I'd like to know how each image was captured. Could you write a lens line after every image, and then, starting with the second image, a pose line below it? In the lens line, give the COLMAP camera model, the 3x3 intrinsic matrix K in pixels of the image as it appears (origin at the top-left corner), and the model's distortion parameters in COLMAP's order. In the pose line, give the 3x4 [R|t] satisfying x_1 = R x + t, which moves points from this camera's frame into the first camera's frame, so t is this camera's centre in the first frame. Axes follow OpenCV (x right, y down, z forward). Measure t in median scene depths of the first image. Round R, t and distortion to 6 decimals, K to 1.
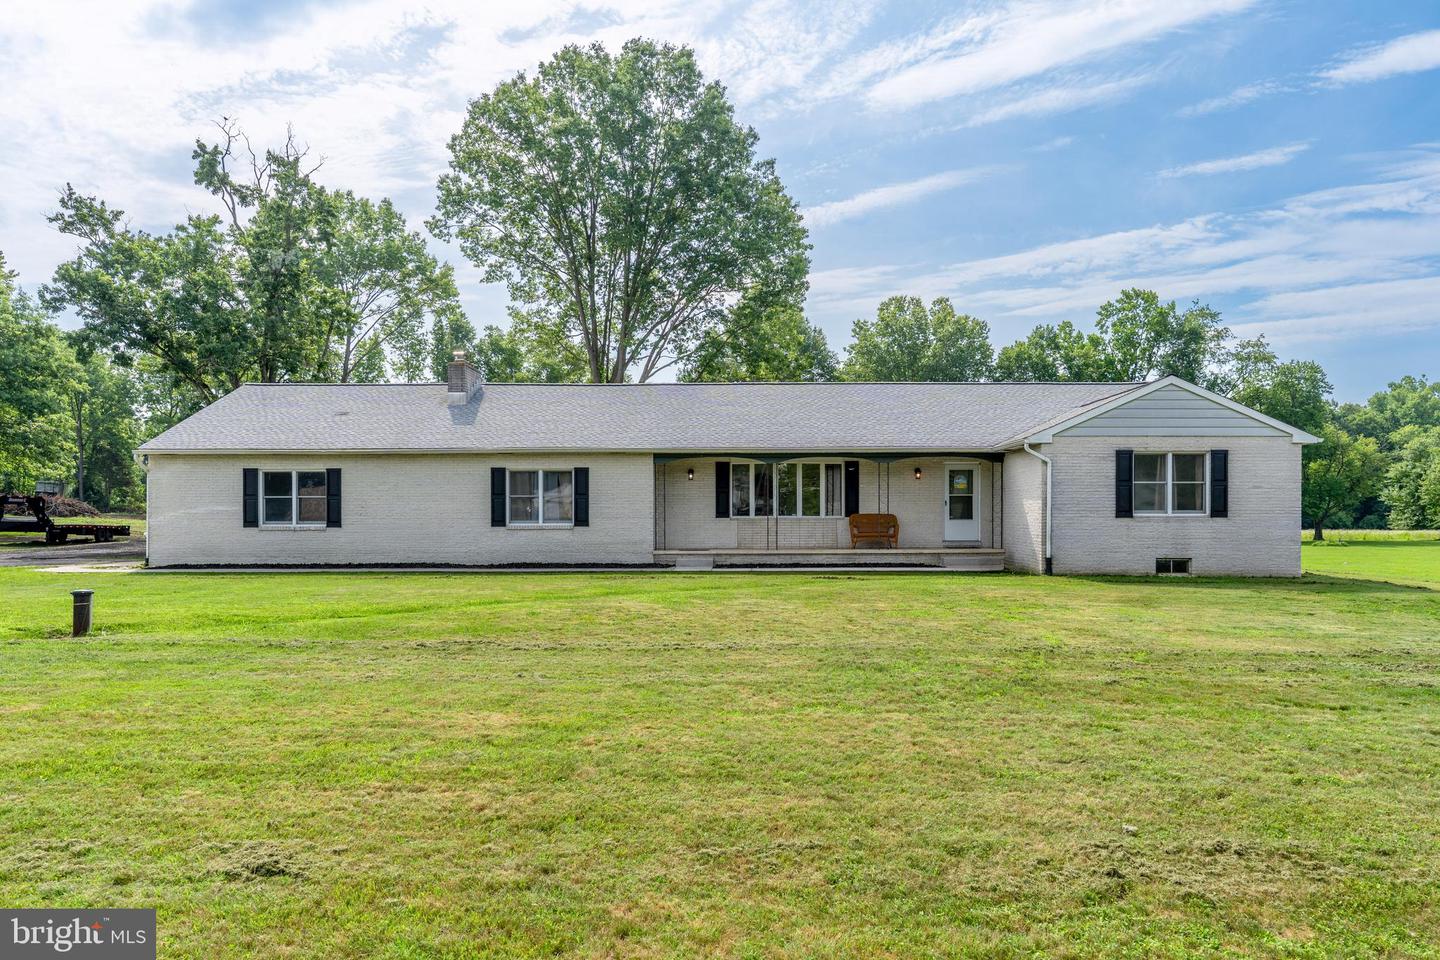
lens RADIAL K [[1054.6, 0, 717.1], [0, 1054.6, 489.8], [0, 0, 1]] dist [0.016035, 0.001157]
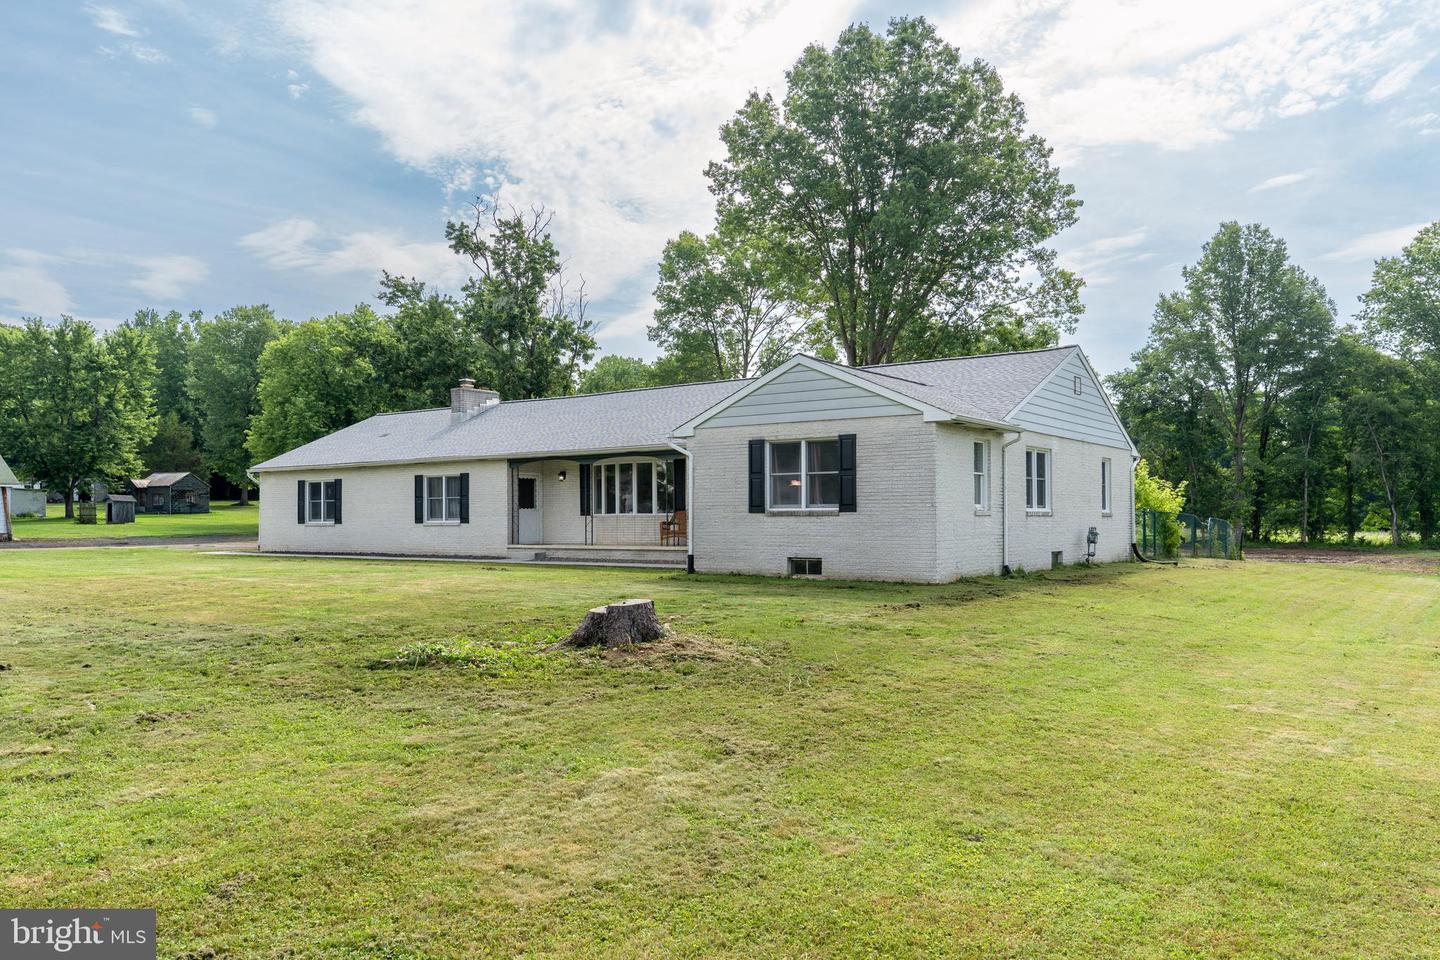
lens RADIAL K [[1077.0, 0, 723.4], [0, 1077.0, 476.2], [0, 0, 1]] dist [0.000548, 0.010674]
pose [[0.815275, -0.027155, -0.578437, 0.791629], [0.023998, 0.999626, -0.013105, 0.004847], [0.578577, -0.003197, 0.815622, 0.192154]]
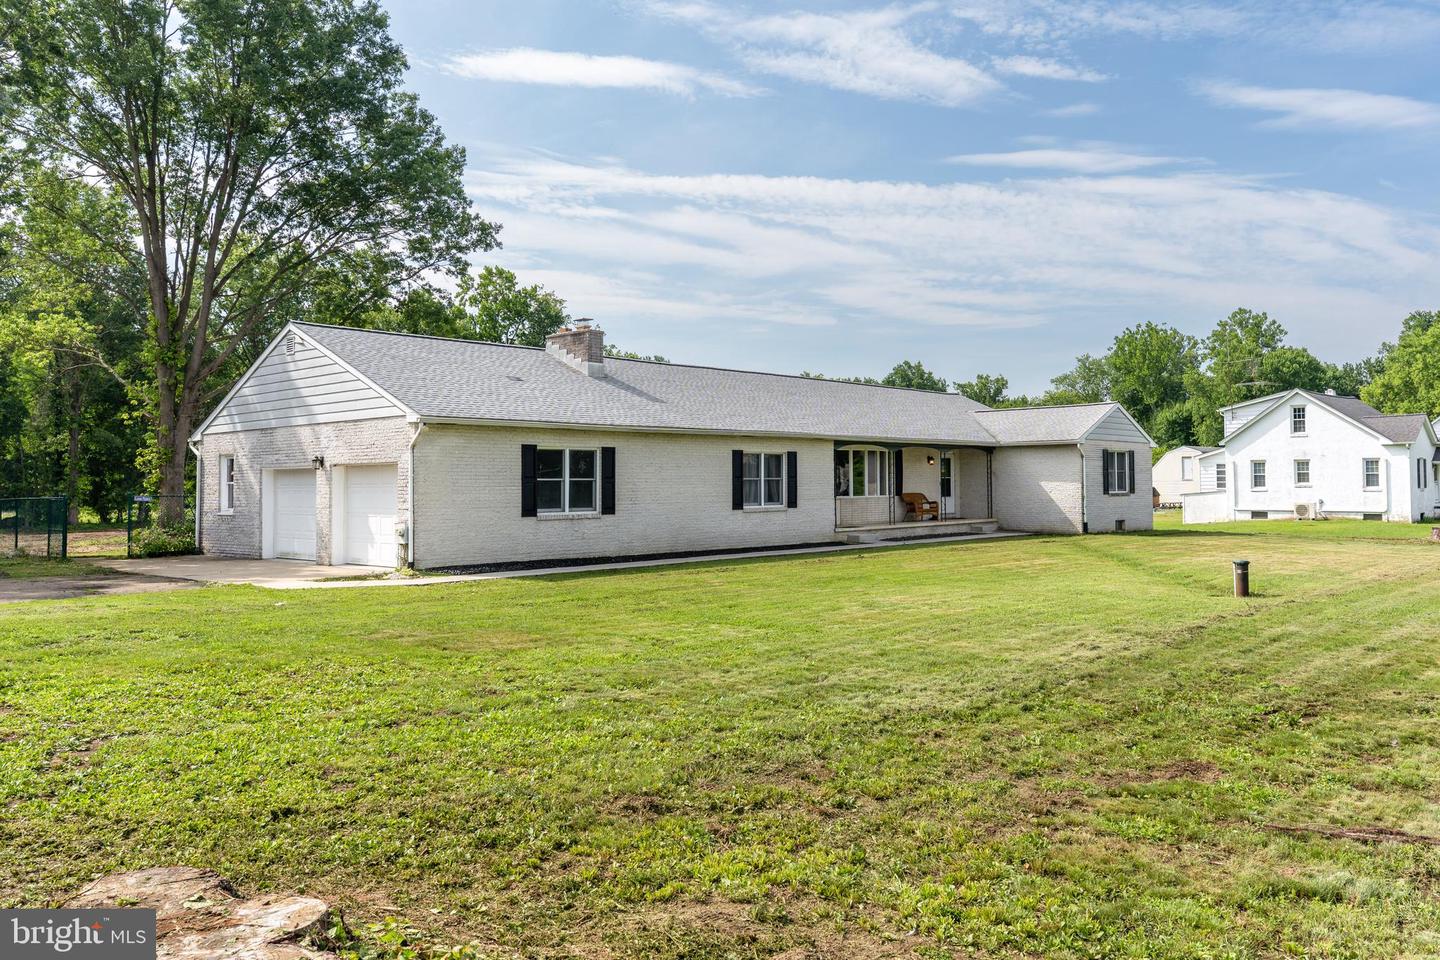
lens RADIAL K [[1077.0, 0, 723.3], [0, 1077.0, 474.9], [0, 0, 1]] dist [0.000548, 0.010674]
pose [[0.687705, 0.004135, 0.725979, -0.941960], [0.004092, 0.999946, -0.009572, 0.011885], [-0.725979, 0.009554, 0.687651, 0.317758]]
